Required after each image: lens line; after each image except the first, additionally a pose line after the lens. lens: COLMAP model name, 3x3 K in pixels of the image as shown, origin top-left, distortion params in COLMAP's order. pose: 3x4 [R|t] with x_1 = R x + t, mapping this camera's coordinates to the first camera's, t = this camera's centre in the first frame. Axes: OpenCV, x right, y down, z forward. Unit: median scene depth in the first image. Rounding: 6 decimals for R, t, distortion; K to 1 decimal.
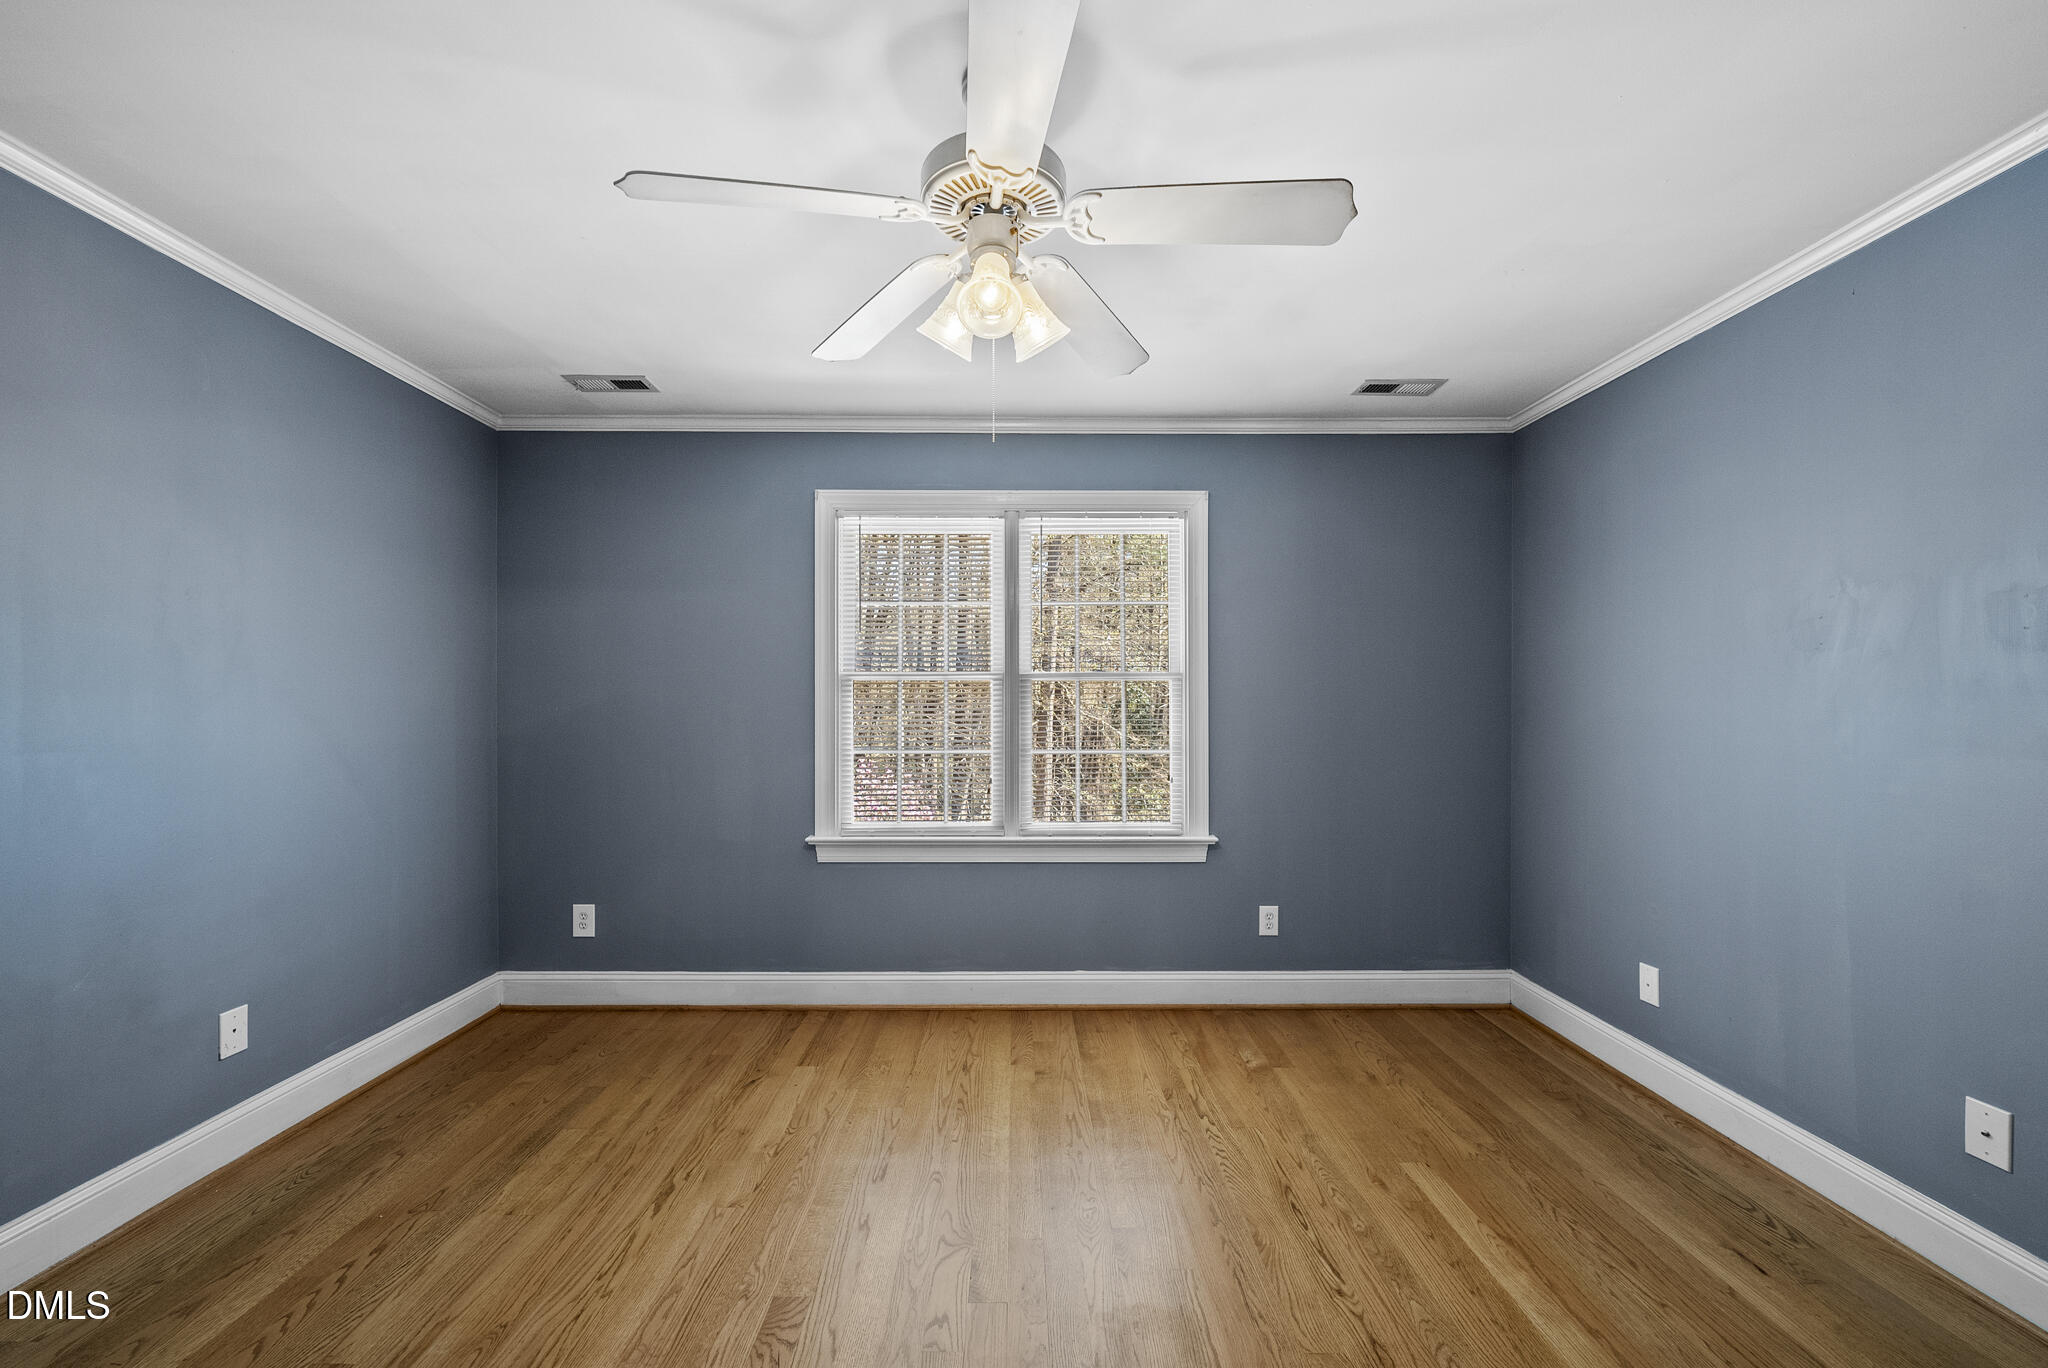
lens RADIAL K [[797.7, 0, 1024.1], [0, 797.7, 695.2], [0, 0, 1]] dist [-0.001206, -0.000153]
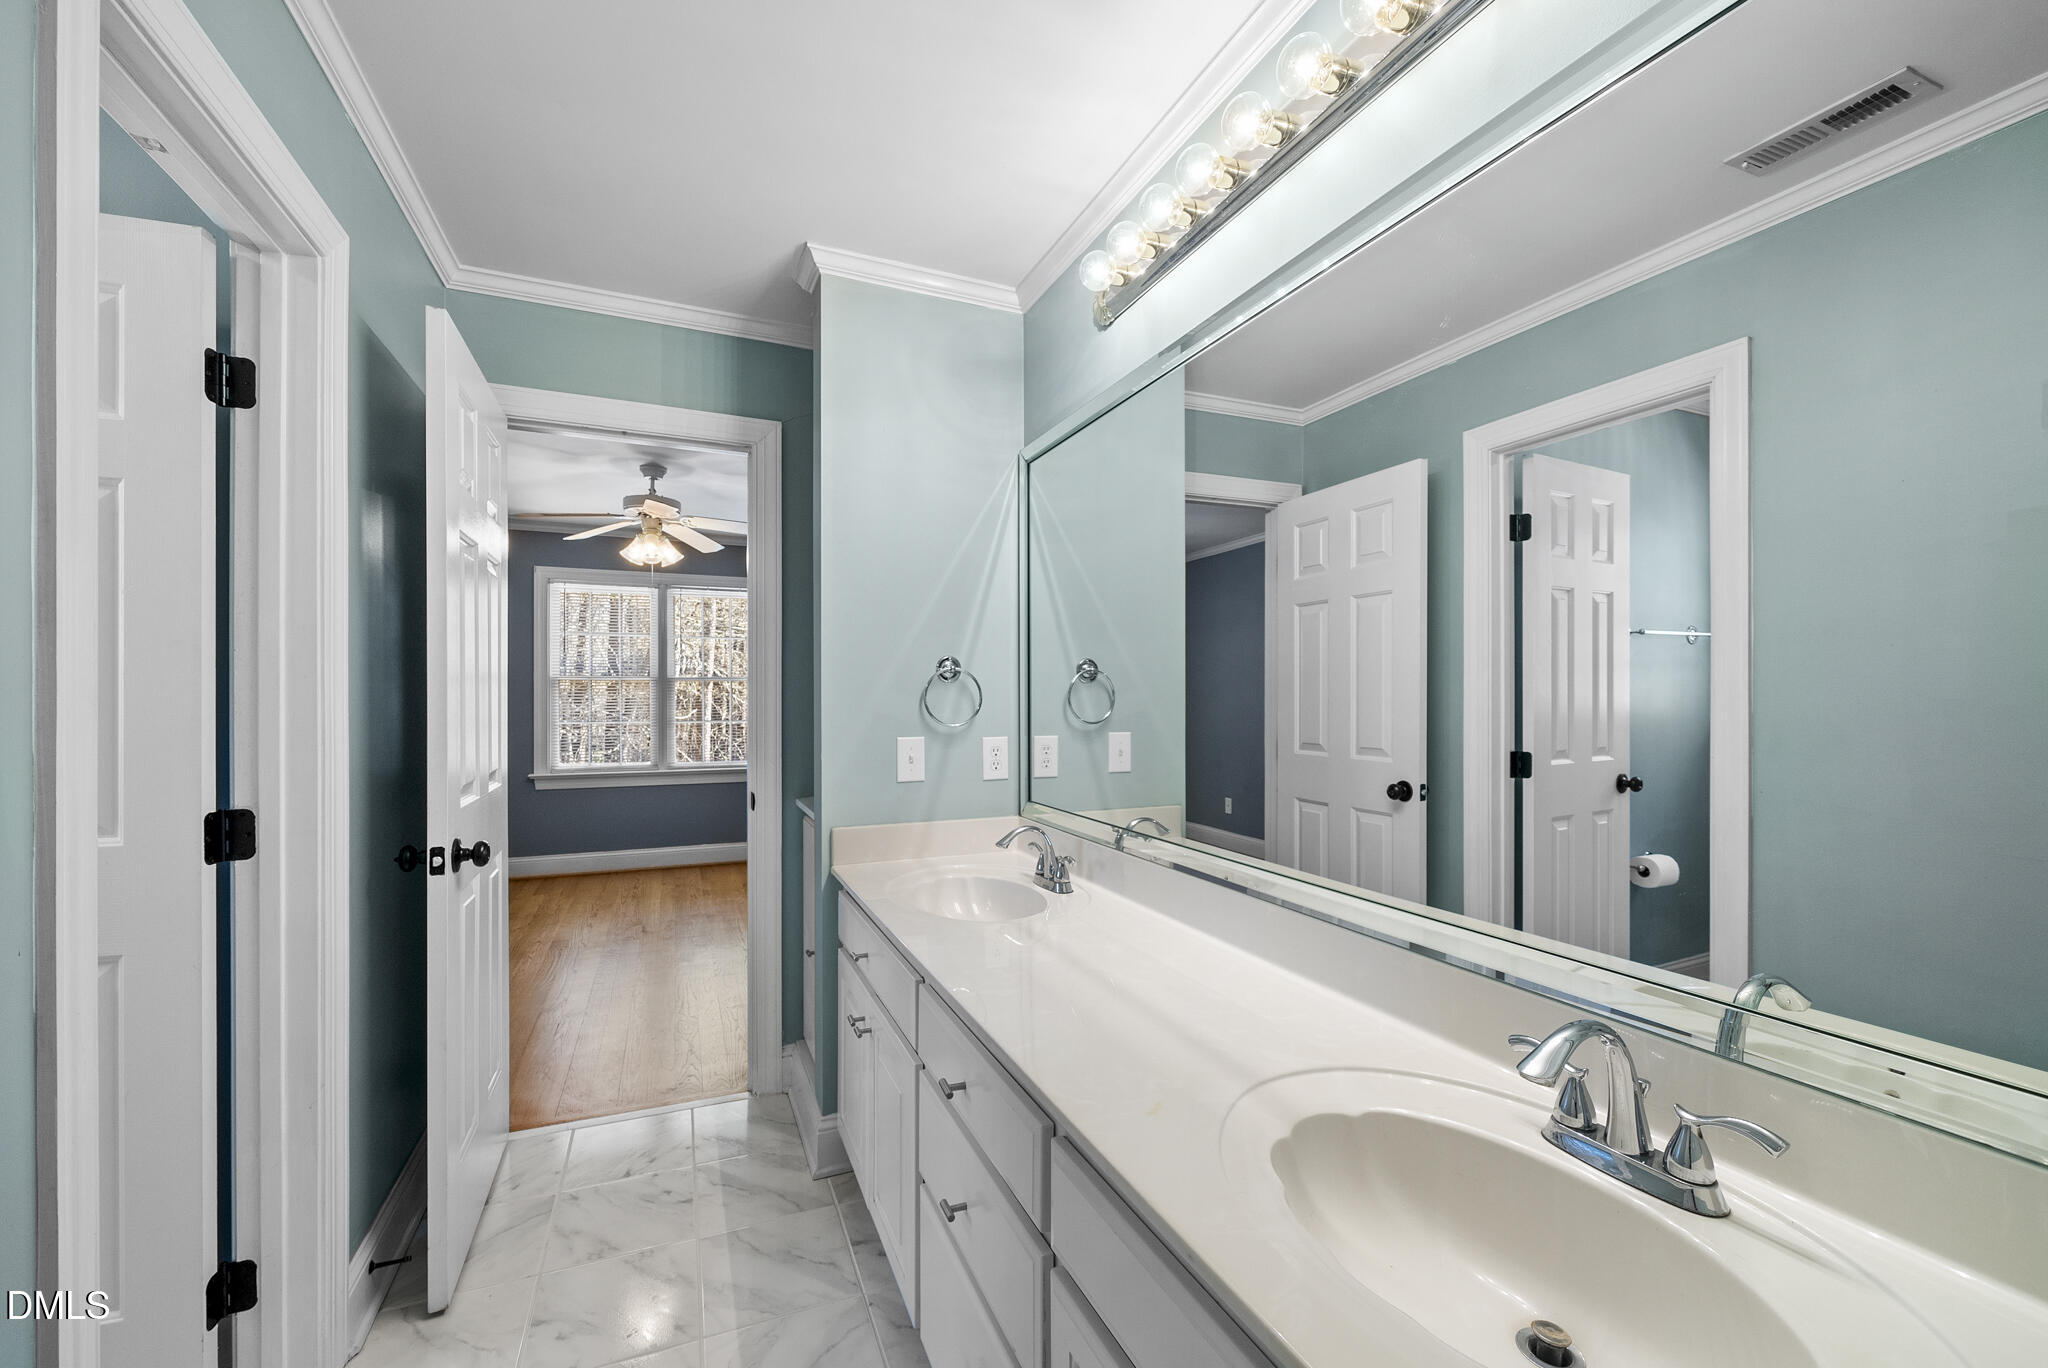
lens RADIAL K [[797.7, 0, 1012.4], [0, 797.7, 697.1], [0, 0, 1]] dist [-0.001206, -0.000153]
pose [[0.925131, -0.000404, 0.379648, 0.030103], [-0.005516, 0.999880, 0.014507, -0.013039], [-0.379608, -0.015515, 0.925017, -0.914342]]
